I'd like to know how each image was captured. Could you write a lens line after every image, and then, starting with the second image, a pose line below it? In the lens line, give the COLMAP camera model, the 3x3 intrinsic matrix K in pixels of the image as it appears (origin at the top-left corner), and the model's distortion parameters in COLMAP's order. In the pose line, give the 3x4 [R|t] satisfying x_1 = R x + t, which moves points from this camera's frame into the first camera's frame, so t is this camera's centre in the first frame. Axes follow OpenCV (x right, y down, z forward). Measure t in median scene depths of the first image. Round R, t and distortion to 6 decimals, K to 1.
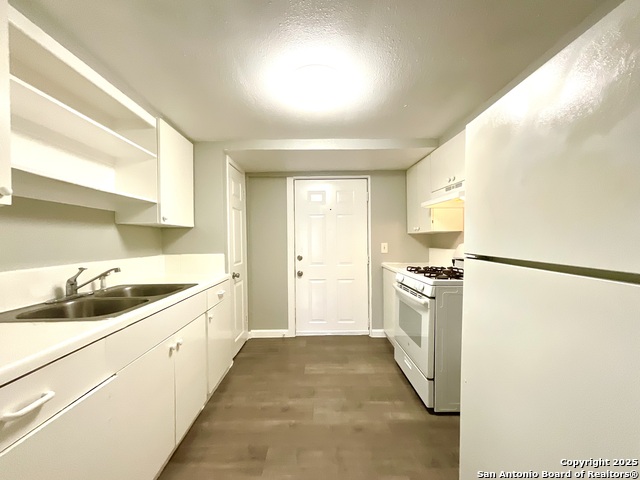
lens RADIAL K [[258.4, 0, 318.8], [0, 258.4, 243.3], [0, 0, 1]] dist [-0.000193, 0.000058]
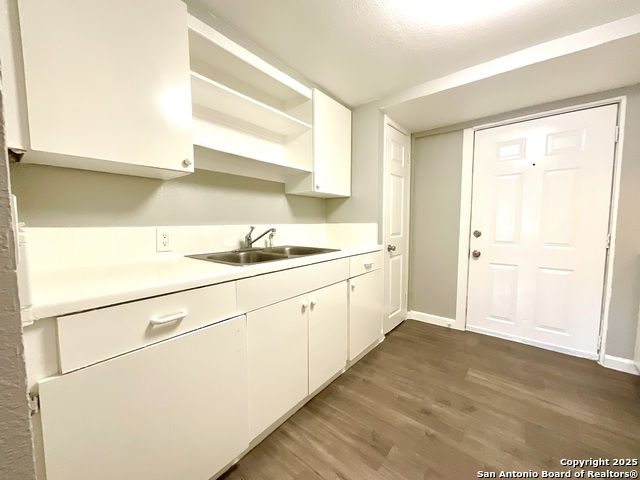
lens RADIAL K [[257.3, 0, 319.6], [0, 257.3, 242.2], [0, 0, 1]] dist [-0.001046, -0.000289]
pose [[0.768752, 0.062399, -0.636495, 0.073941], [-0.015914, 0.996787, 0.078499, 0.038328], [0.639349, -0.050218, 0.767275, 0.144255]]
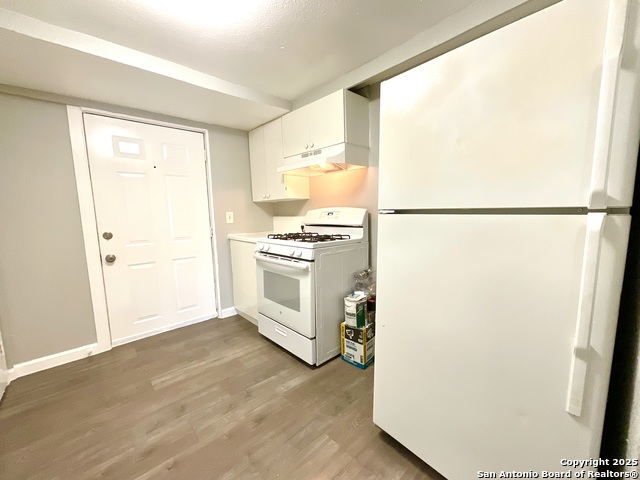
lens RADIAL K [[258.6, 0, 319.2], [0, 258.6, 242.4], [0, 0, 1]] dist [0.001393, 0.000413]
pose [[0.741114, -0.089617, 0.665371, -0.156339], [0.026456, 0.994180, 0.104435, 0.023884], [-0.670857, -0.059795, 0.739172, 0.171450]]
